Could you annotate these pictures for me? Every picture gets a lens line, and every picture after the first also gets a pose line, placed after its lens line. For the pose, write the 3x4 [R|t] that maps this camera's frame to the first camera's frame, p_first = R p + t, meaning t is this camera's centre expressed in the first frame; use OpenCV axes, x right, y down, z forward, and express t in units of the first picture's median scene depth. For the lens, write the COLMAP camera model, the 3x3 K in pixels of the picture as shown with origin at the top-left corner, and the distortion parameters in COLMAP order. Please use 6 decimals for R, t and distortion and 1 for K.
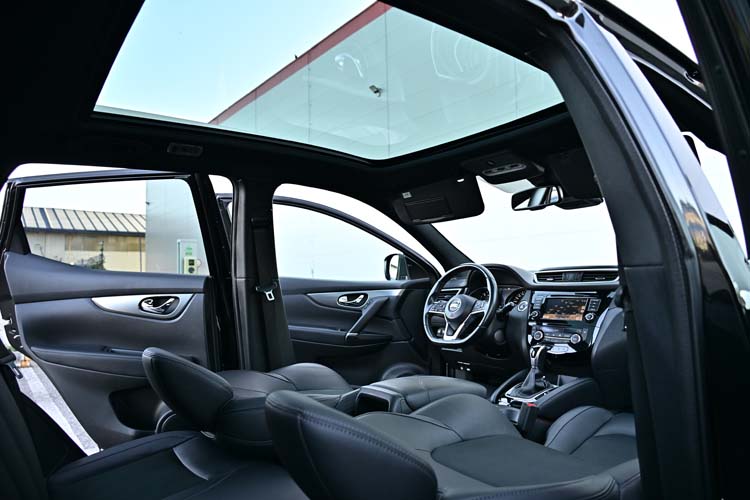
lens RADIAL K [[484.1, 0, 375.0], [0, 484.1, 250.0], [0, 0, 1]] dist [-0.007839, -0.001490]
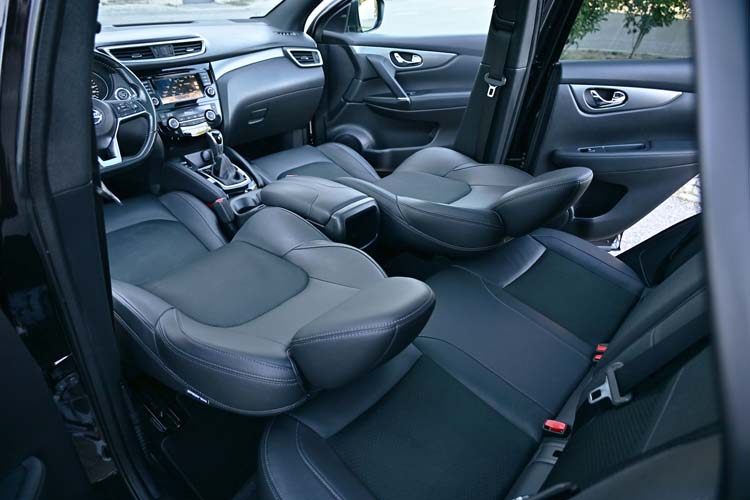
lens RADIAL K [[481.8, 0, 375.0], [0, 481.8, 250.0], [0, 0, 1]] dist [0.001579, 0.001594]
pose [[-0.204266, -0.497483, 0.843081, -0.574622], [-0.093675, 0.867221, 0.489032, -0.092322], [-0.974423, 0.020917, -0.223746, 0.723796]]
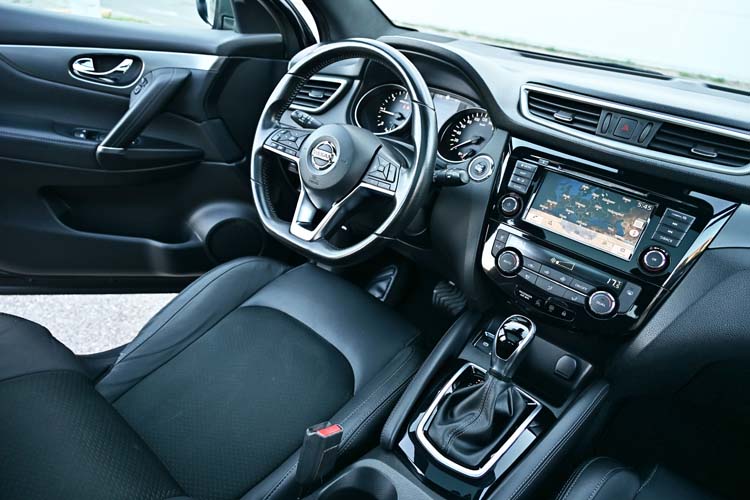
lens RADIAL K [[481.8, 0, 375.0], [0, 481.8, 250.0], [0, 0, 1]] dist [0.001579, 0.001594]
pose [[0.969362, 0.003607, 0.245609, 0.103076], [-0.139280, 0.831687, 0.537492, -0.038237], [-0.202331, -0.555233, 0.806708, 0.595360]]
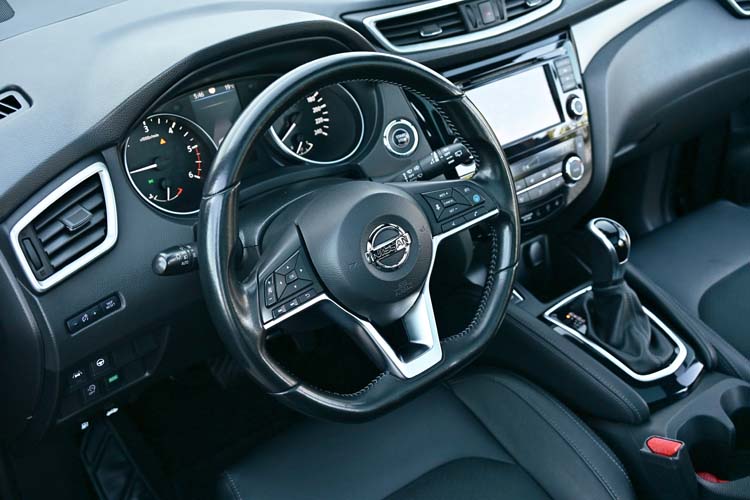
lens RADIAL K [[837.3, 0, 375.0], [0, 837.3, 250.0], [0, 0, 1]] dist [-0.005369, -0.006033]
pose [[-0.017763, -0.520865, 0.853454, -0.192252], [-0.044827, 0.853146, 0.519743, -0.100825], [-0.998837, -0.029026, -0.038503, 0.973946]]
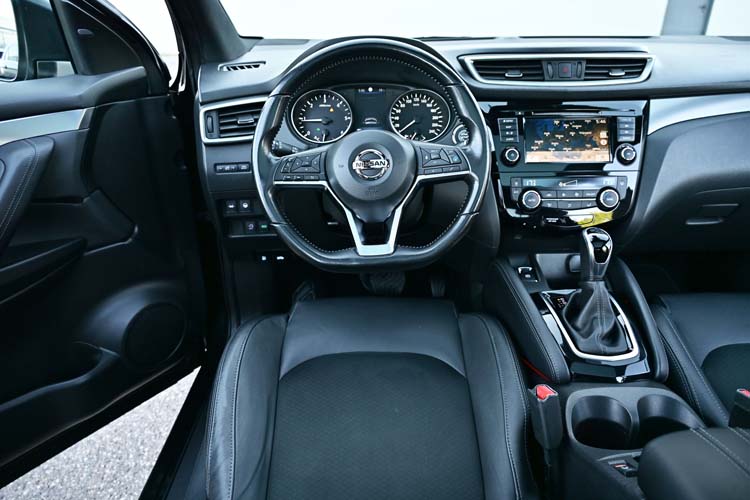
lens RADIAL K [[484.1, 0, 375.0], [0, 484.1, 250.0], [0, 0, 1]] dist [-0.007839, -0.001490]
pose [[0.594857, -0.344452, 0.726291, -0.125771], [-0.055154, 0.883916, 0.464381, -0.001639], [-0.801937, -0.316298, 0.506806, 0.745736]]
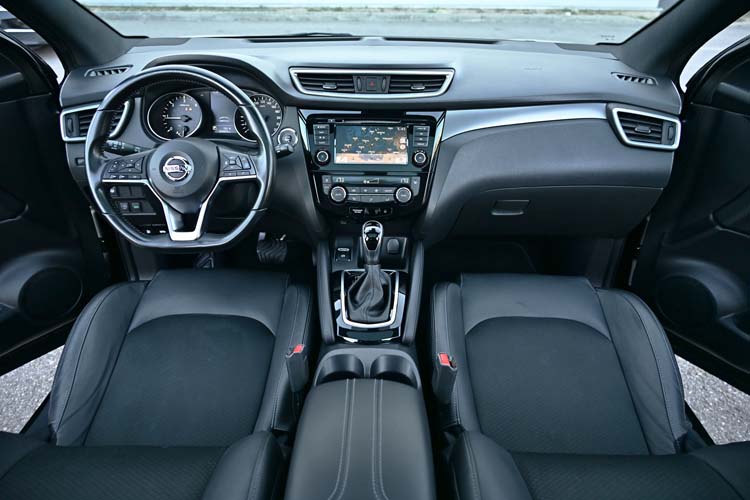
lens RADIAL K [[484.1, 0, 375.0], [0, 484.1, 250.0], [0, 0, 1]] dist [-0.007839, -0.001490]
pose [[0.611587, -0.391284, 0.687647, -0.071459], [-0.074235, 0.836930, 0.542253, -0.085823], [-0.787687, -0.382682, 0.482808, 0.557222]]
